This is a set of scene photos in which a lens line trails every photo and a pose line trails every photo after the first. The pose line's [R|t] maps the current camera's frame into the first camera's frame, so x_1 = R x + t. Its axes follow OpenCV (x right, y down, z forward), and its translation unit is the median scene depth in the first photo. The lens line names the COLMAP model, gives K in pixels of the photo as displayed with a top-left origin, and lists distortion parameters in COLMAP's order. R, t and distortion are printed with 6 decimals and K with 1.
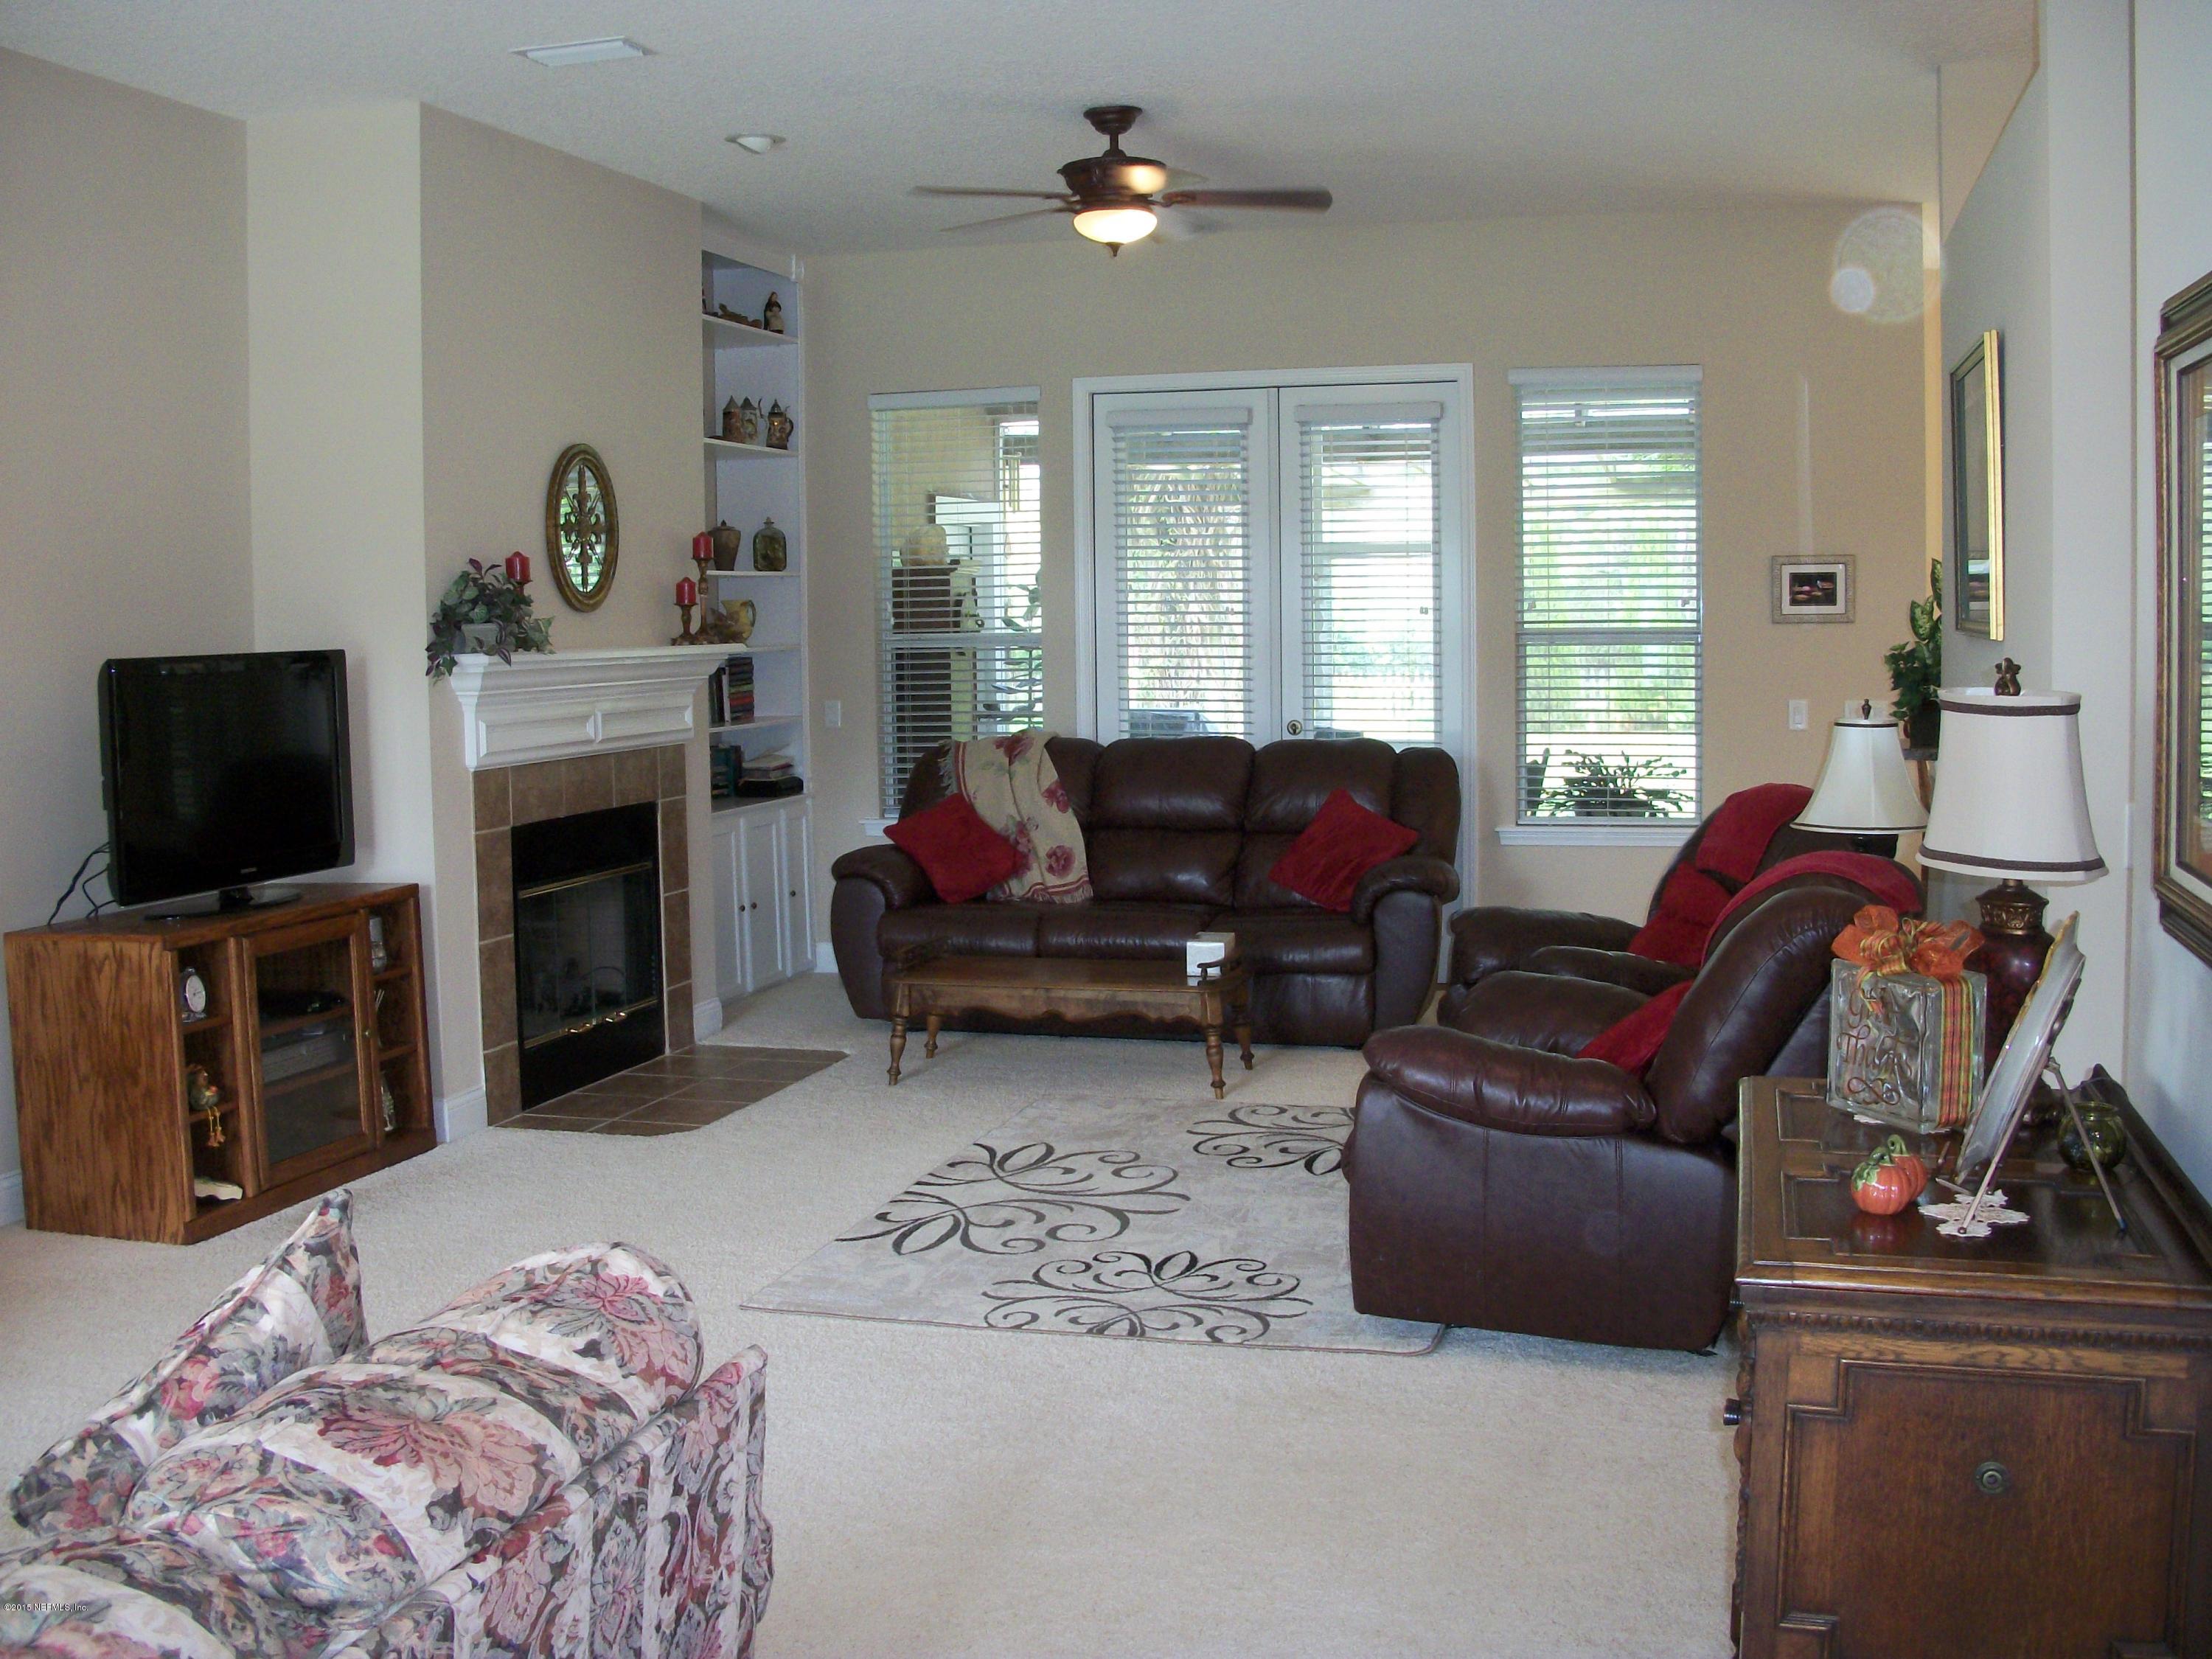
lens RADIAL K [[2275.4, 0, 1111.6], [0, 2275.4, 757.9], [0, 0, 1]] dist [-0.225566, 0.198881]
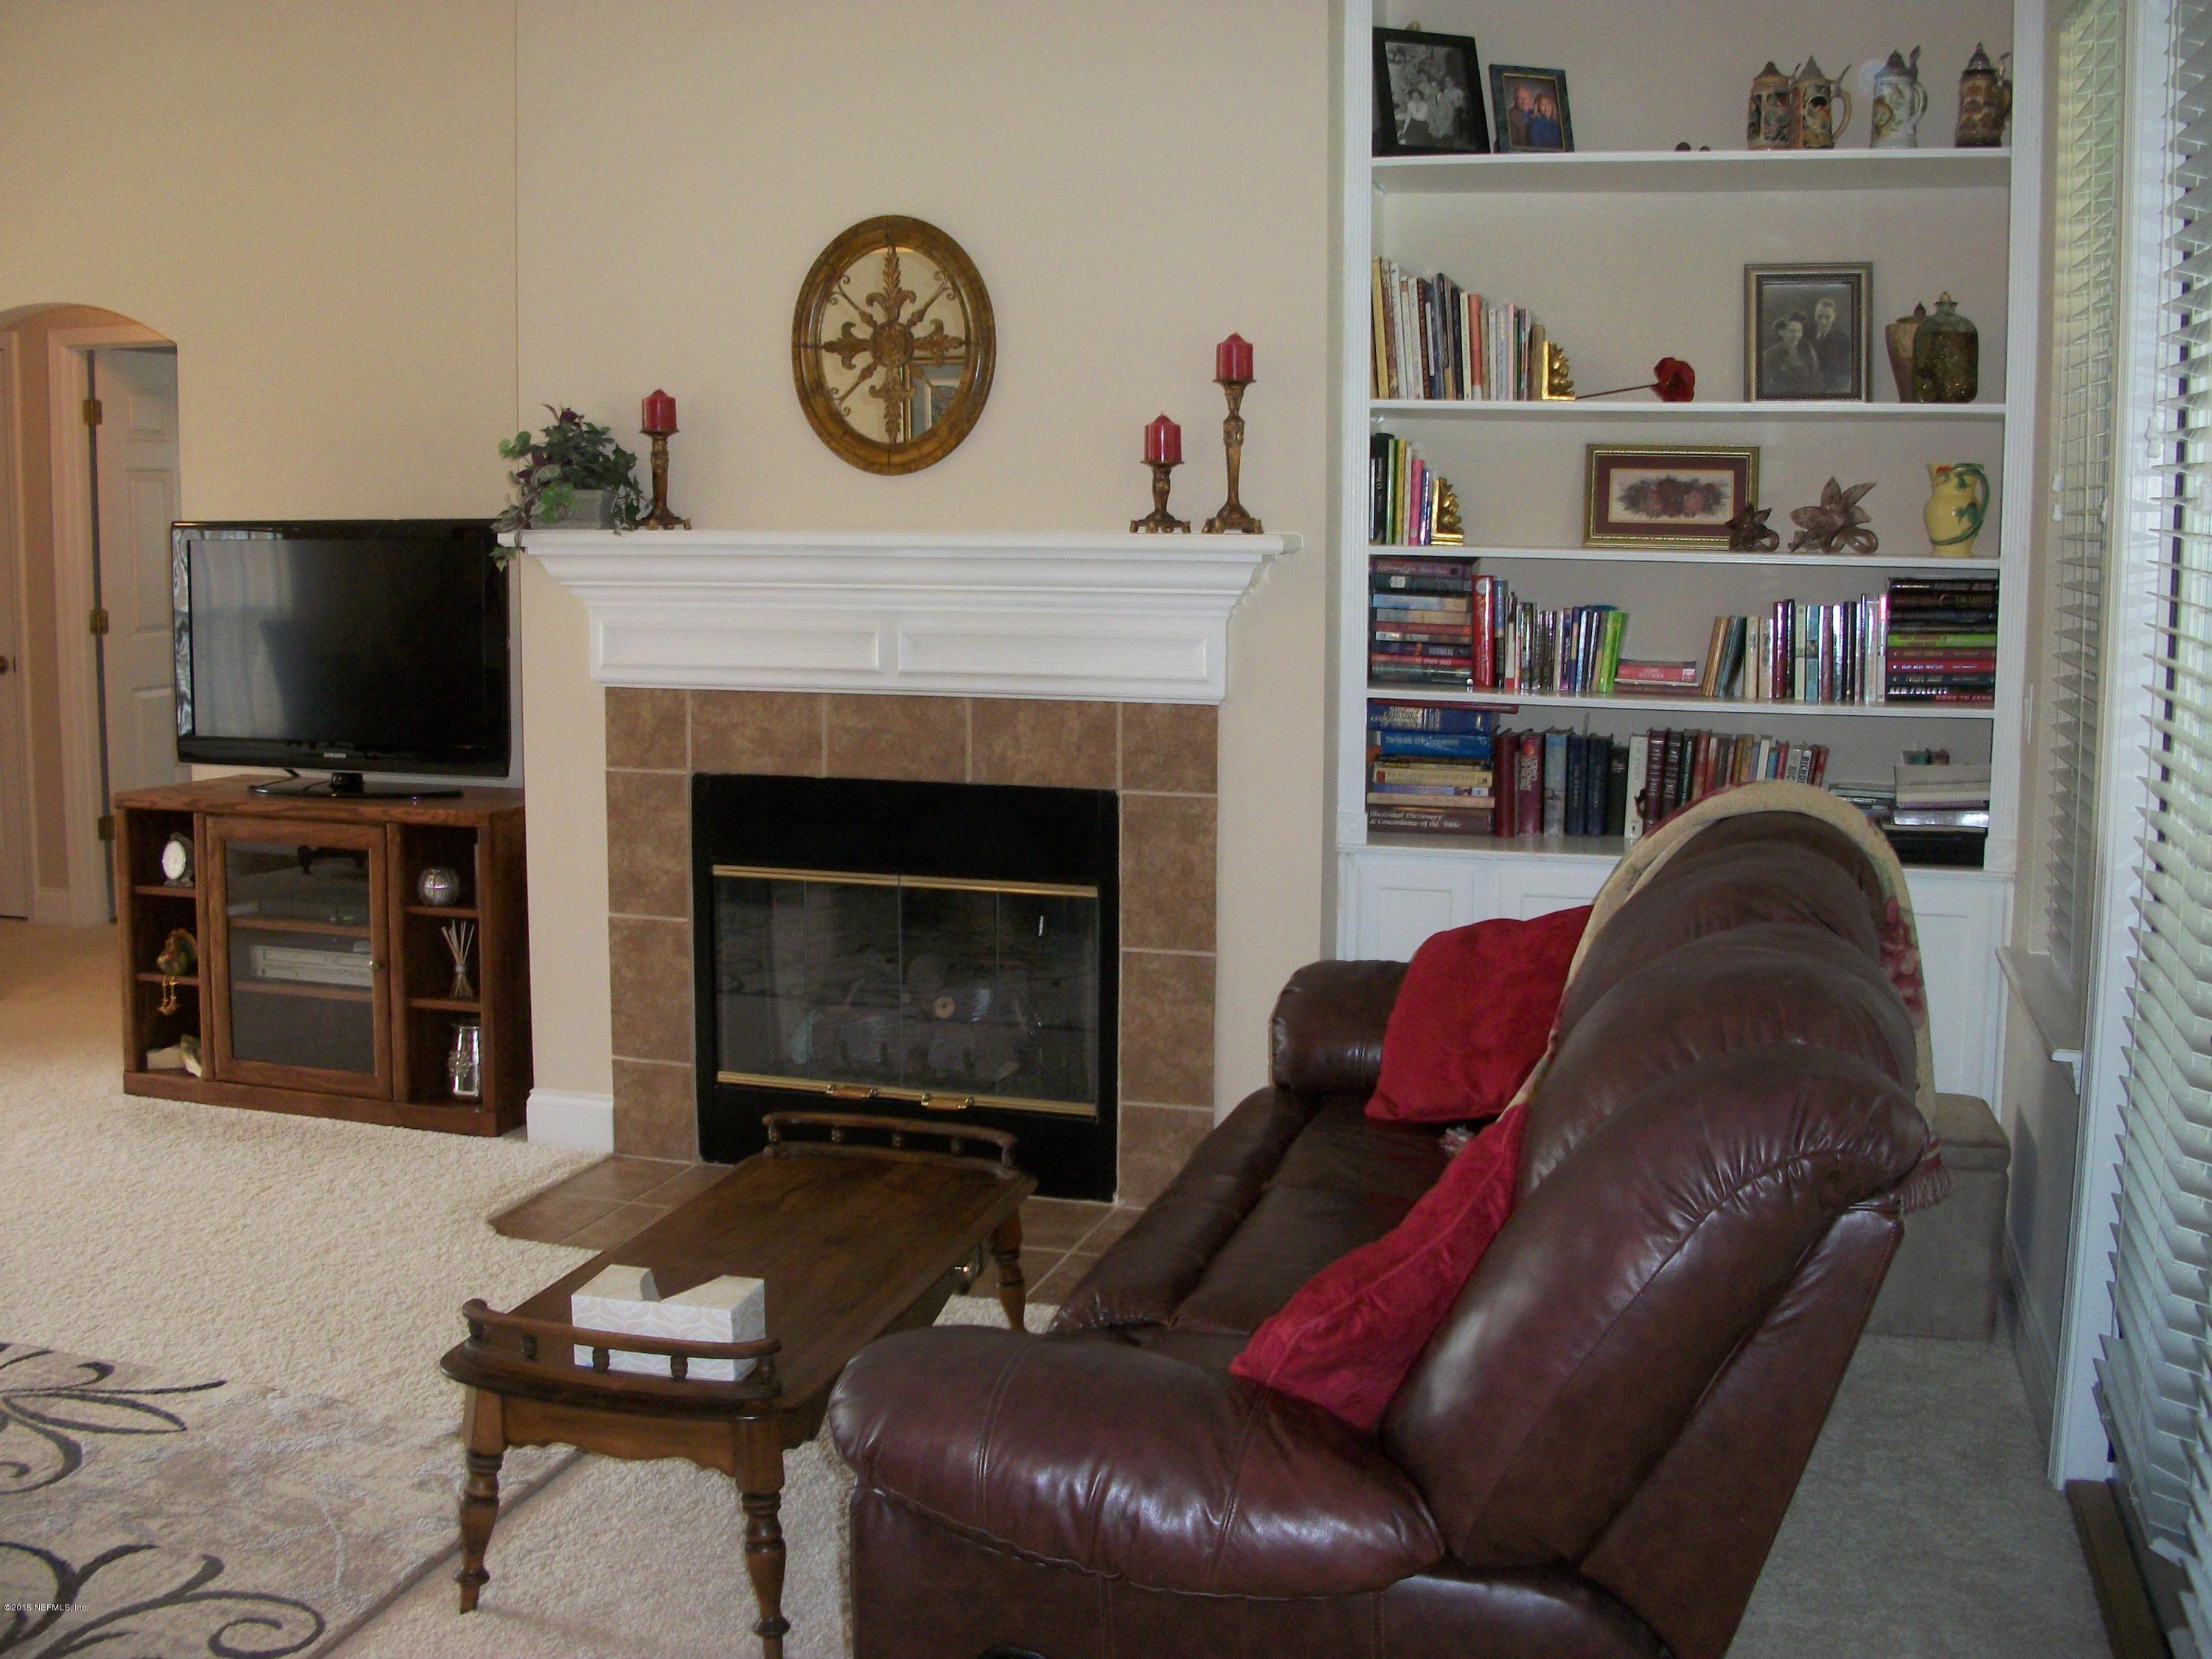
lens RADIAL K [[2275.4, 0, 1111.6], [0, 2275.4, 757.9], [0, 0, 1]] dist [-0.225566, 0.198881]
pose [[0.007334, 0.121400, -0.992577, 0.432376], [-0.076181, 0.989786, 0.120496, -0.068287], [0.997067, 0.074731, 0.016507, 1.073926]]
